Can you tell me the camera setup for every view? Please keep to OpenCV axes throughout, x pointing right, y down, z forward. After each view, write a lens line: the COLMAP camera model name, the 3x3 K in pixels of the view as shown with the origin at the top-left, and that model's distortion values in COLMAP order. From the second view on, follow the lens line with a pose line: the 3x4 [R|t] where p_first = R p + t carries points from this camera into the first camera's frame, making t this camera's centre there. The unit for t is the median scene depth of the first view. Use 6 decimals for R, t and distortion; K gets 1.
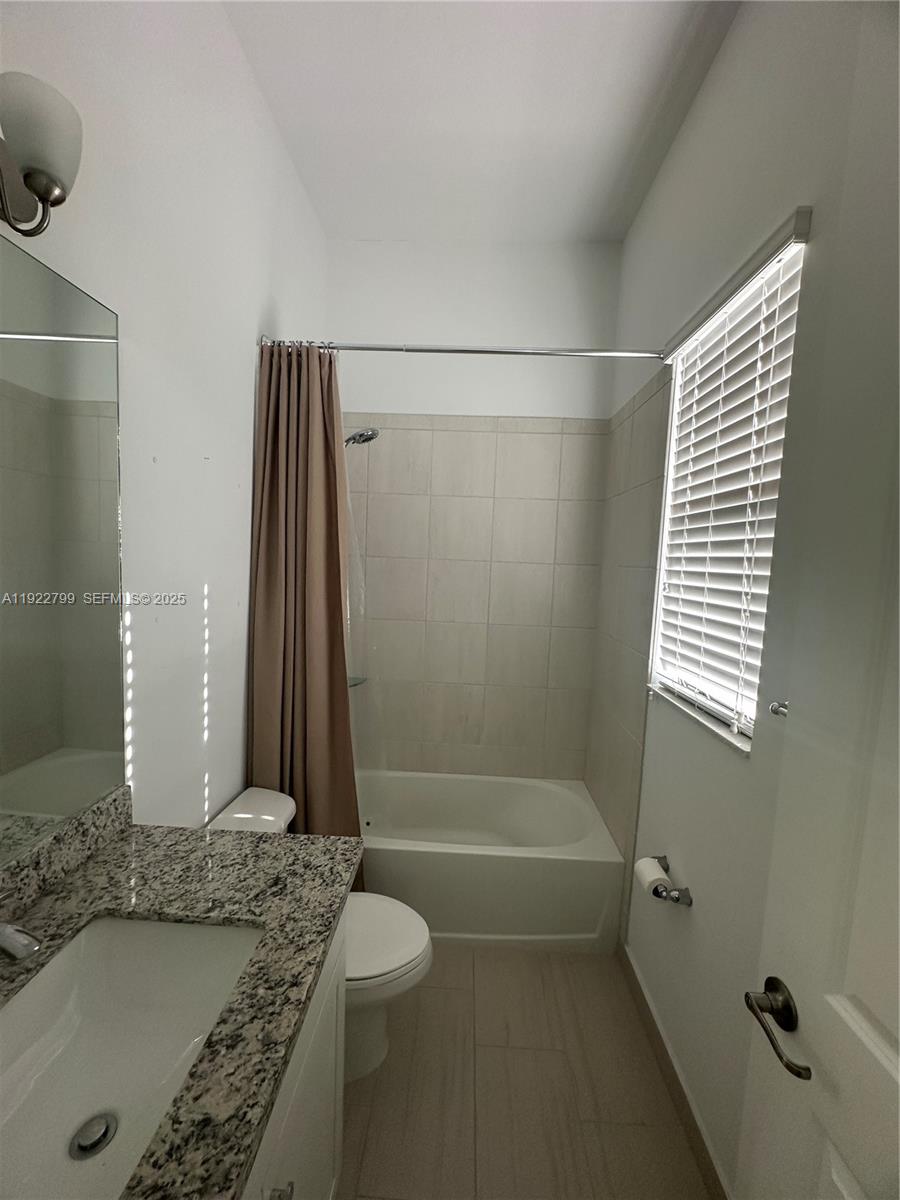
lens RADIAL K [[479.4, 0, 450.0], [0, 479.4, 600.0], [0, 0, 1]] dist [-0.000054, -0.000044]
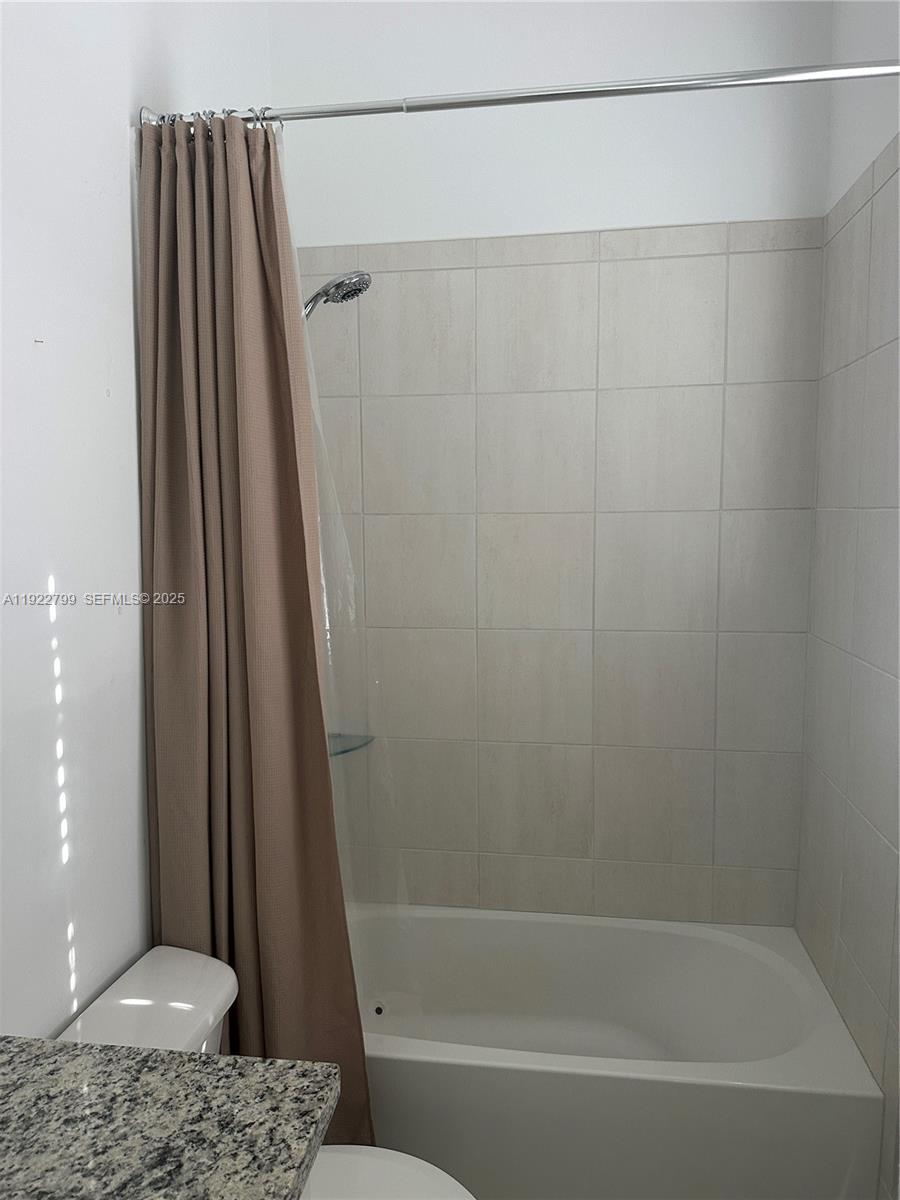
lens RADIAL K [[838.7, 0, 450.0], [0, 838.7, 600.0], [0, 0, 1]] dist [0.061709, -0.064924]
pose [[0.993114, -0.037015, -0.111149, 0.054791], [0.038573, 0.999185, 0.011902, -0.000946], [0.110617, -0.016108, 0.993733, 0.131137]]
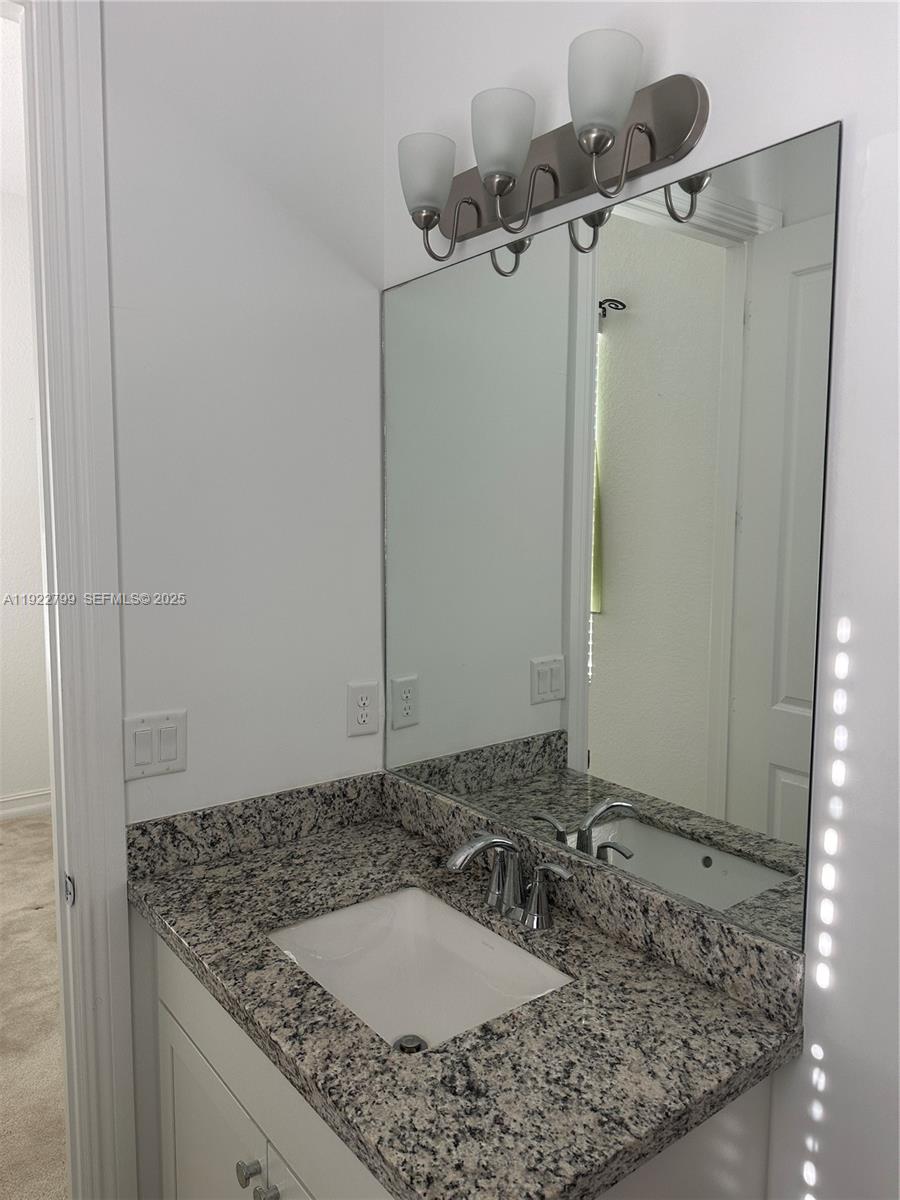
lens RADIAL K [[859.7, 0, 432.1], [0, 859.7, 616.8], [0, 0, 1]] dist [0.079417, -0.002900]
pose [[-0.772677, 0.038073, -0.633657, 0.301235], [-0.085020, 0.983000, 0.162736, -0.136805], [0.629080, 0.179616, -0.756304, 1.491905]]
